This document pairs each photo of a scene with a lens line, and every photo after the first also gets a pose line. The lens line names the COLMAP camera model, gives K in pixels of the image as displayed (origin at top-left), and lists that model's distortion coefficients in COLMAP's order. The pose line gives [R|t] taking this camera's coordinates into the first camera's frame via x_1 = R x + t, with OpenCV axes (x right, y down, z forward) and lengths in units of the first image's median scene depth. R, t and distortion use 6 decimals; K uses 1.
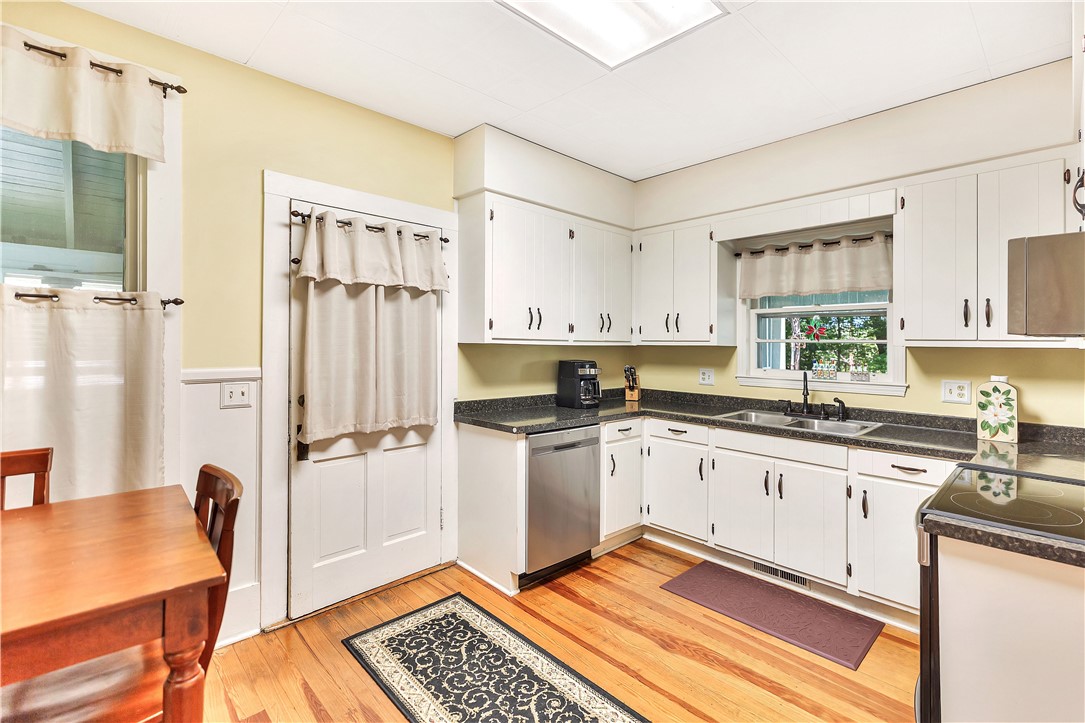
lens RADIAL K [[490.5, 0, 560.7], [0, 490.5, 337.0], [0, 0, 1]] dist [0.001680, 0.000060]
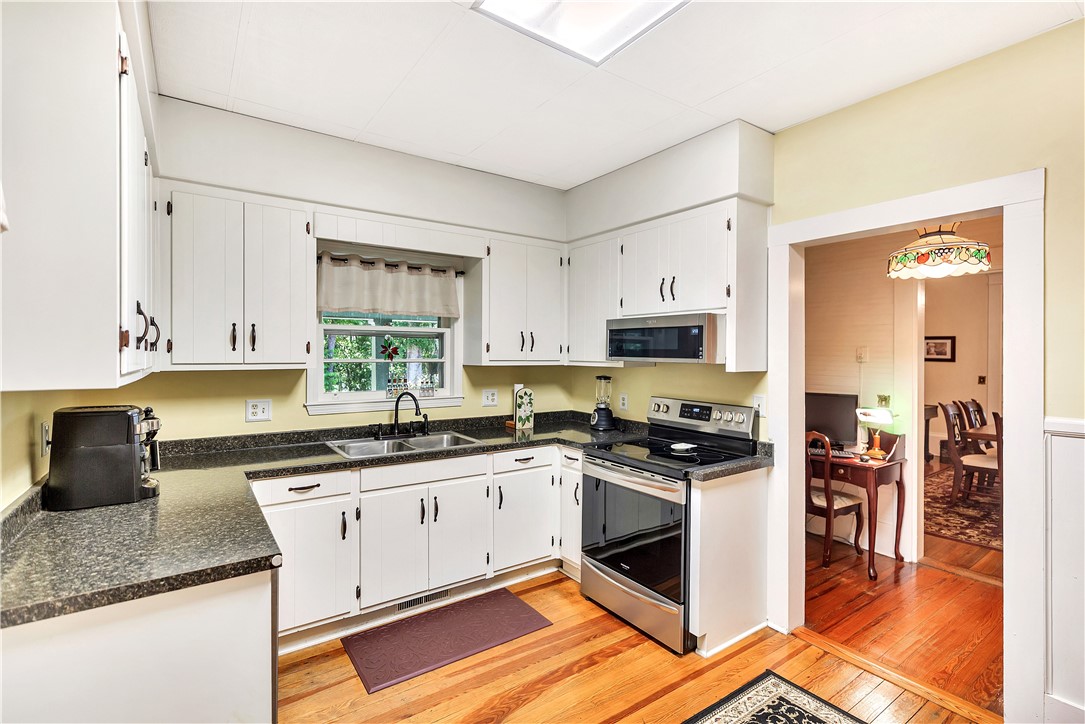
lens RADIAL K [[507.9, 0, 556.6], [0, 507.9, 362.4], [0, 0, 1]] dist [0.000026, 0.000146]
pose [[0.146498, -0.008780, 0.989172, -0.518630], [0.005961, 0.999950, 0.007993, 0.002758], [-0.989193, 0.004726, 0.146544, 0.599971]]
